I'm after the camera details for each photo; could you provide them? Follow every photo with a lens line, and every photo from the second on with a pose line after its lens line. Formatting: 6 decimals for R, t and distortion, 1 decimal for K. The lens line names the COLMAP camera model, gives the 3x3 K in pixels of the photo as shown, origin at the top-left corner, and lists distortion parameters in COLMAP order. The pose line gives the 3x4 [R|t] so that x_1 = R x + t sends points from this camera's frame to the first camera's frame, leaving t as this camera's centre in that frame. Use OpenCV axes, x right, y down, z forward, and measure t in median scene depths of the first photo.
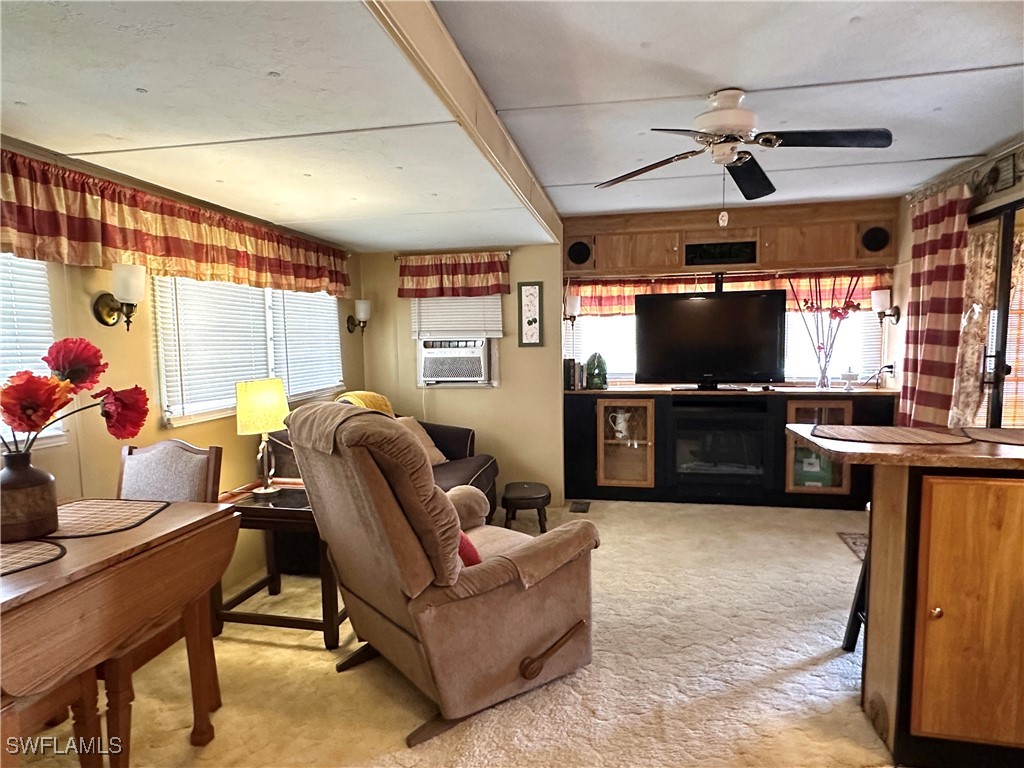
lens RADIAL K [[595.4, 0, 505.2], [0, 595.4, 392.8], [0, 0, 1]] dist [-0.005236, 0.001464]
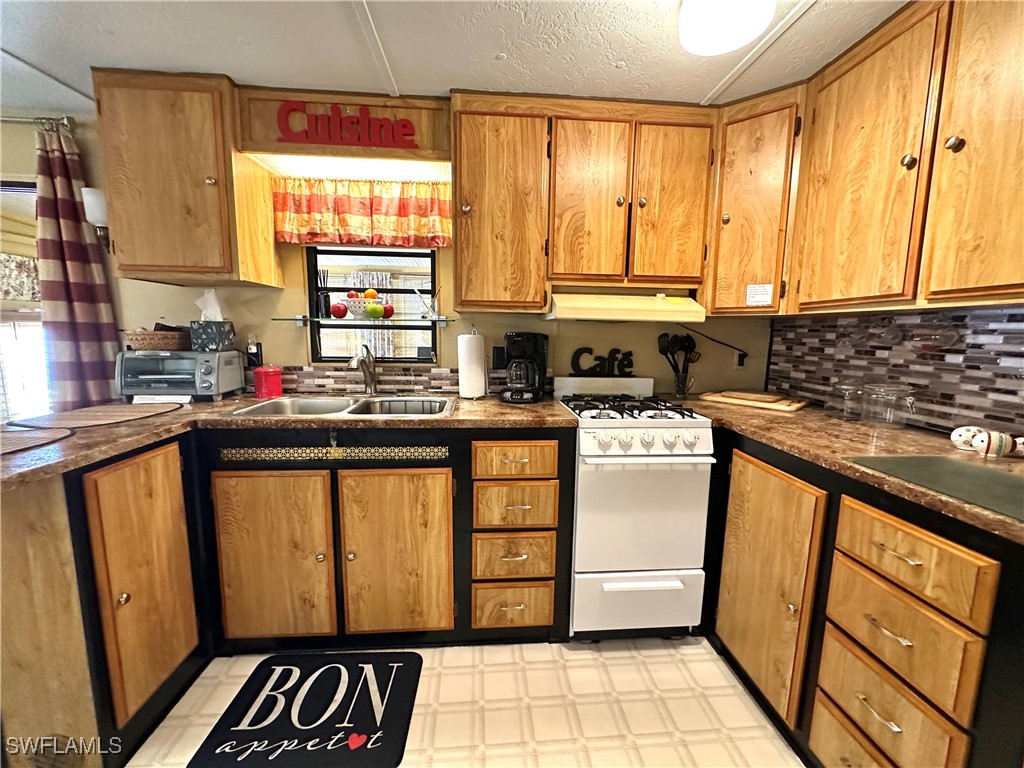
lens RADIAL K [[411.3, 0, 511.0], [0, 411.3, 385.3], [0, 0, 1]] dist [-0.005976, 0.001730]
pose [[-0.283285, -0.120204, 0.951473, -0.043319], [0.074780, 0.986325, 0.146871, -0.022880], [-0.956116, 0.112757, -0.270422, 0.269362]]
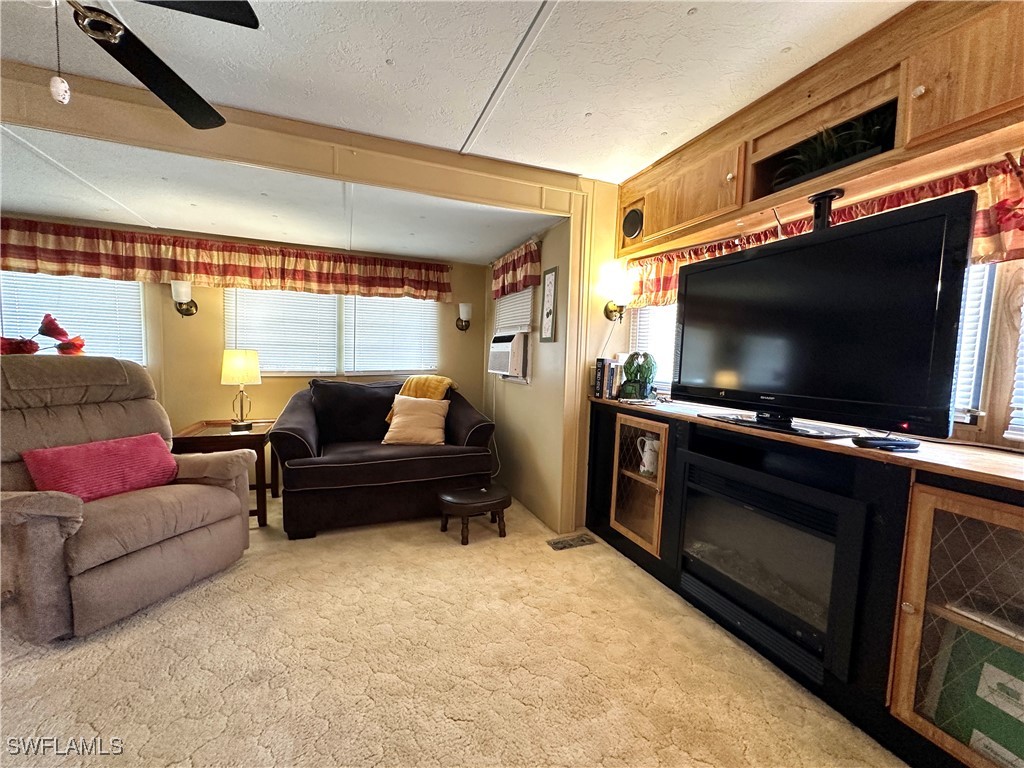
lens RADIAL K [[411.3, 0, 511.1], [0, 411.3, 385.3], [0, 0, 1]] dist [-0.005976, 0.001730]
pose [[0.550610, 0.091418, -0.829742, 0.724926], [-0.109619, 0.993296, 0.036695, -0.040752], [0.827534, 0.070751, 0.556940, 0.847568]]
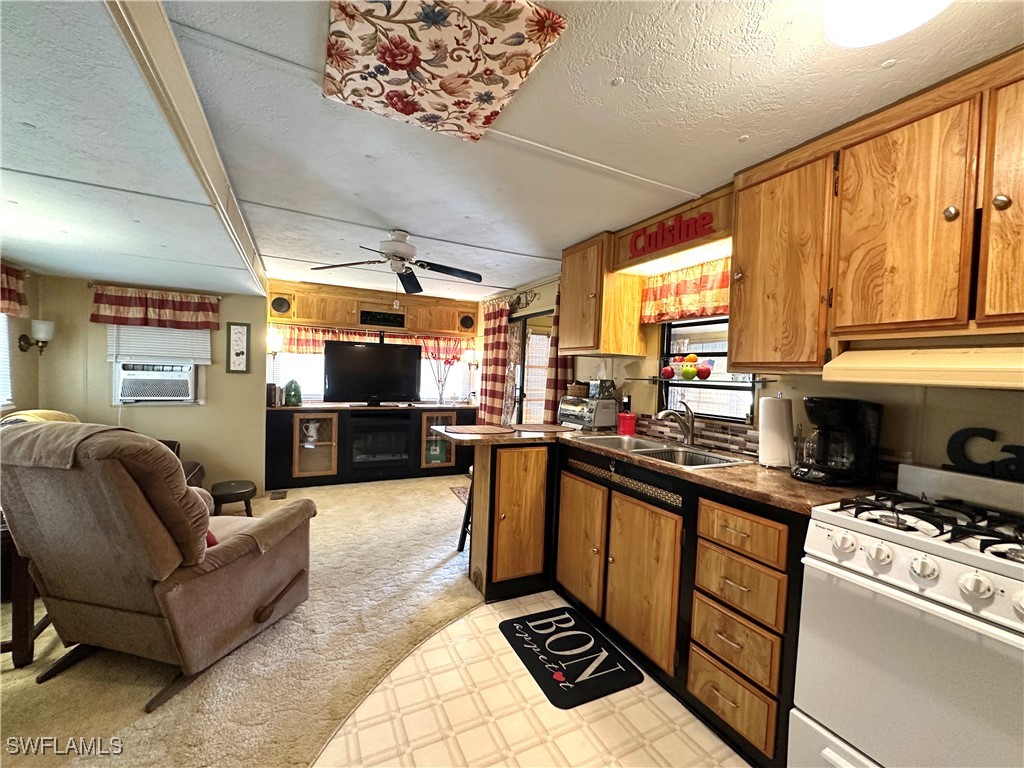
lens RADIAL K [[411.3, 0, 510.3], [0, 411.3, 385.2], [0, 0, 1]] dist [-0.005976, 0.001730]
pose [[0.777238, 0.024603, 0.628725, -0.075562], [0.009106, 0.998691, -0.050337, -0.003188], [-0.629140, 0.044849, 0.775997, -0.063713]]
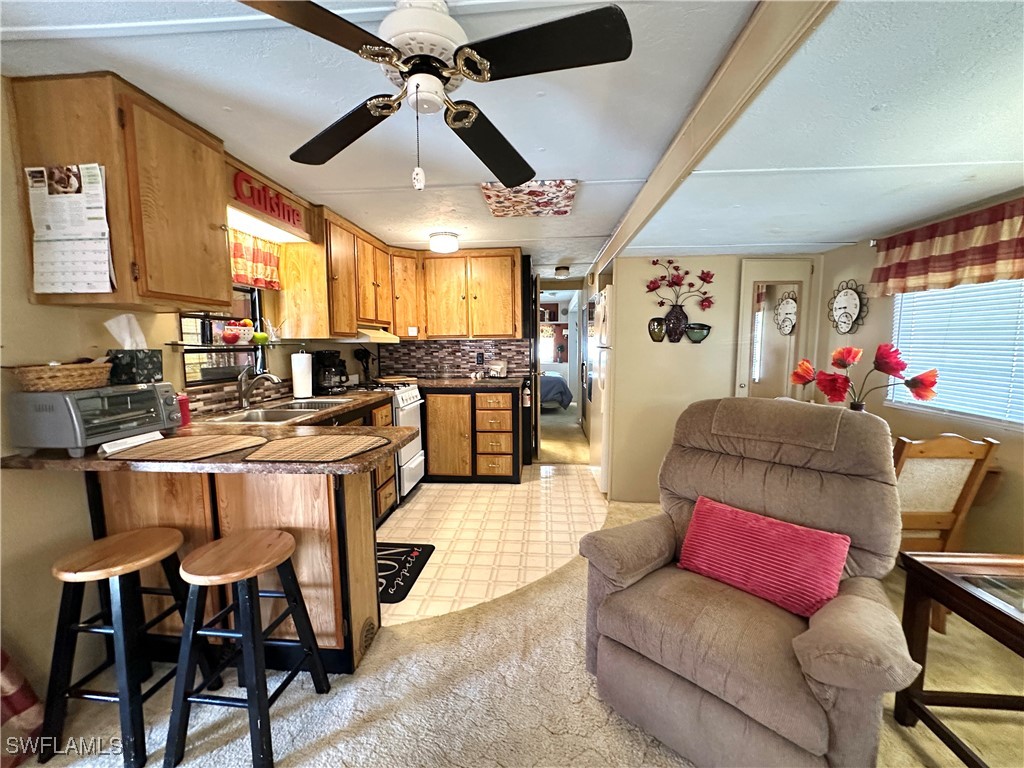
lens RADIAL K [[411.3, 0, 510.5], [0, 411.3, 385.3], [0, 0, 1]] dist [-0.005976, 0.001730]
pose [[-0.991941, 0.031013, -0.122847, 0.238401], [0.007089, 0.981646, 0.190578, -0.110363], [0.126503, 0.188172, -0.973955, 1.086656]]
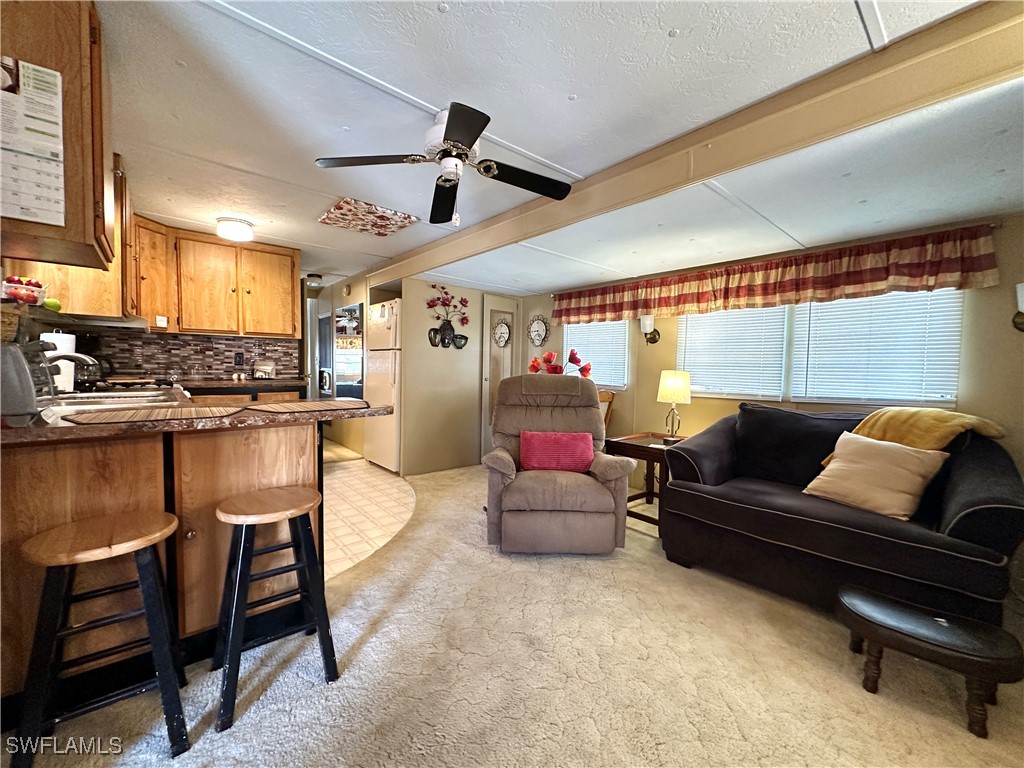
lens RADIAL K [[411.3, 0, 510.7], [0, 411.3, 385.4], [0, 0, 1]] dist [-0.005976, 0.001730]
pose [[-0.607908, 0.036635, -0.793162, 0.659148], [-0.081573, 0.990768, 0.108283, -0.059785], [0.789806, 0.130526, -0.599307, 1.132710]]
